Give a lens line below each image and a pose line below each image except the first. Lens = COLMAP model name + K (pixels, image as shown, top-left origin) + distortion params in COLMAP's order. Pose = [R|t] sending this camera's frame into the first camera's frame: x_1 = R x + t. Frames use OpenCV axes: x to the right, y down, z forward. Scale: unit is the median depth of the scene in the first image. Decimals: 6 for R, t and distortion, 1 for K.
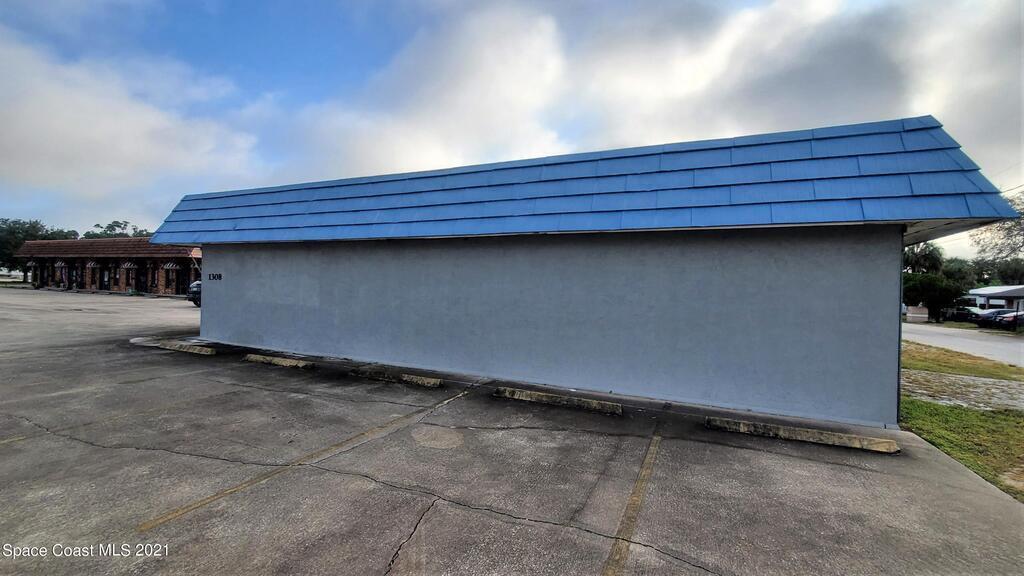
lens RADIAL K [[407.3, 0, 511.8], [0, 407.3, 294.8], [0, 0, 1]] dist [-0.009370, 0.000076]
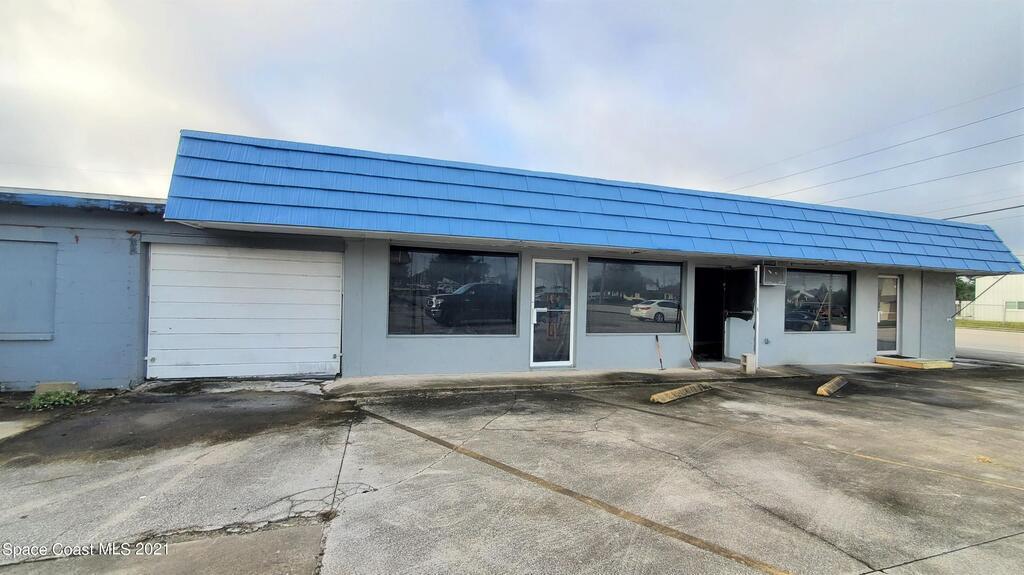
lens RADIAL K [[407.3, 0, 511.8], [0, 407.3, 294.3], [0, 0, 1]] dist [-0.009370, 0.000076]
pose [[0.760272, -0.005494, 0.649582, -1.030082], [0.010619, 0.999936, -0.003972, -0.030317], [-0.649518, 0.009918, 0.760281, 0.423811]]
